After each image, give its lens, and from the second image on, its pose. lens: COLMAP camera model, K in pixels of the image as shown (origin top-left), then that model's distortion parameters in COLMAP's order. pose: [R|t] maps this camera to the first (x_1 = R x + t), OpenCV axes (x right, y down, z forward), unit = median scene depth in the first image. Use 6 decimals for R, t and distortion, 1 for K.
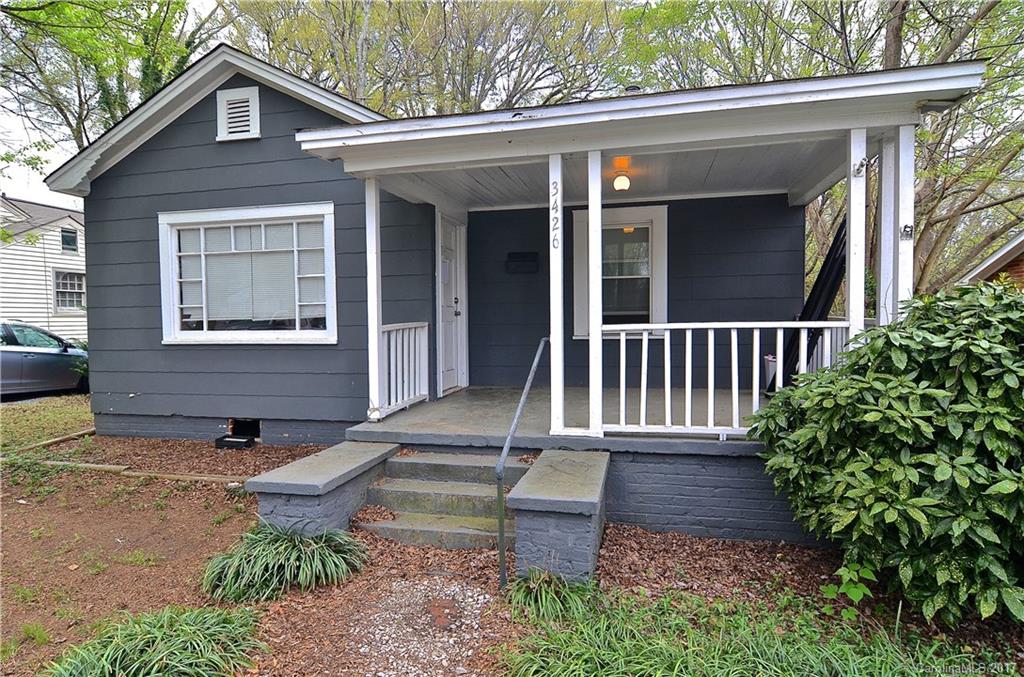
lens RADIAL K [[589.8, 0, 512.0], [0, 589.8, 338.5], [0, 0, 1]] dist [-0.002041, -0.000508]
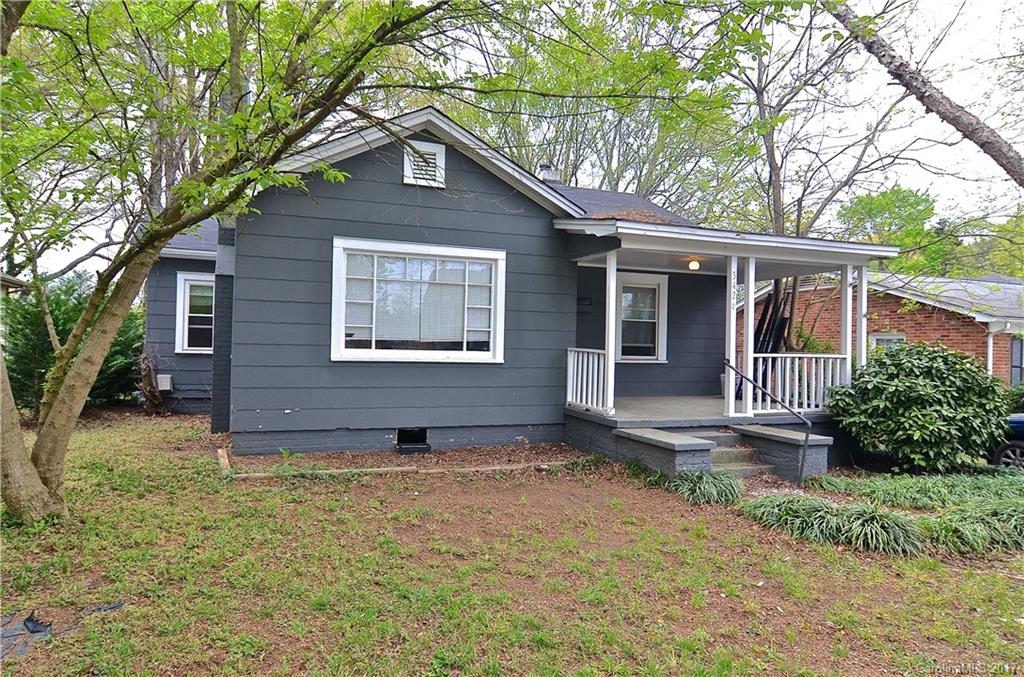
lens RADIAL K [[638.8, 0, 512.0], [0, 638.8, 338.5], [0, 0, 1]] dist [0.003004, 0.000553]
pose [[0.825736, 0.037761, 0.562792, -1.013863], [-0.012767, 0.998752, -0.048280, 0.021630], [-0.563912, 0.032682, 0.825188, -0.123642]]
